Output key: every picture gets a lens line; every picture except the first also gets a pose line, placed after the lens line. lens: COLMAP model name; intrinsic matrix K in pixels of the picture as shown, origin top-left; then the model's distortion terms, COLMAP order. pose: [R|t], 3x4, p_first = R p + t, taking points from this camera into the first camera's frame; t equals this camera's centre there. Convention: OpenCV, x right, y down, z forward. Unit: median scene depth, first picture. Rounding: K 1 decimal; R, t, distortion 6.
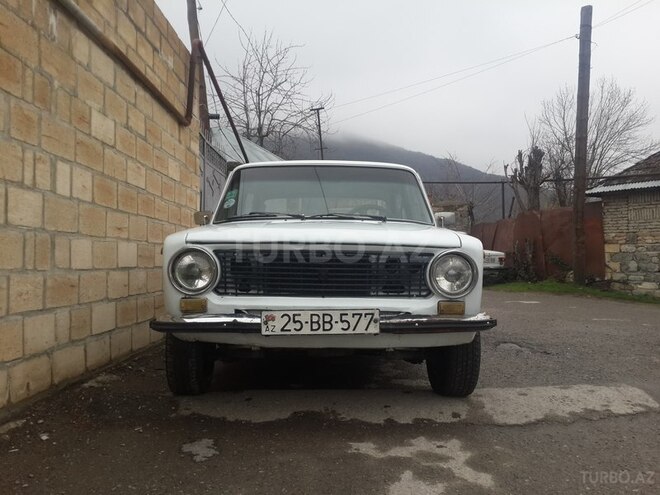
lens RADIAL K [[593.1, 0, 332.6], [0, 593.1, 247.9], [0, 0, 1]] dist [0.072346, -0.114862]
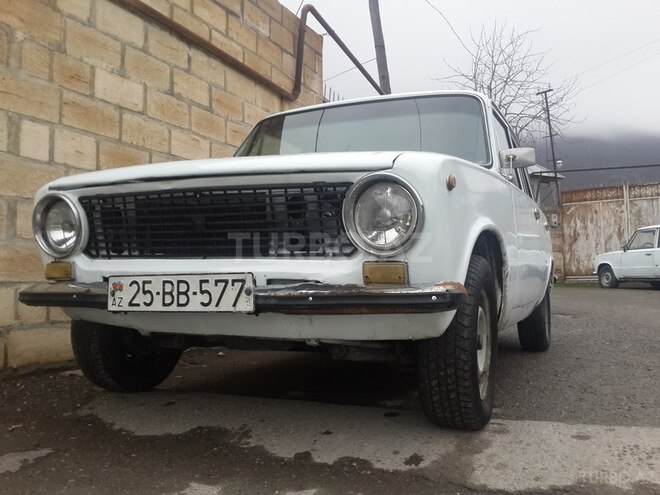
lens RADIAL K [[593.1, 0, 327.4], [0, 593.1, 246.4], [0, 0, 1]] dist [0.072346, -0.114862]
pose [[0.905913, -0.024818, -0.422736, 0.394740], [0.016659, 0.999597, -0.022984, 0.086773], [0.423136, 0.013780, 0.905961, 0.447642]]
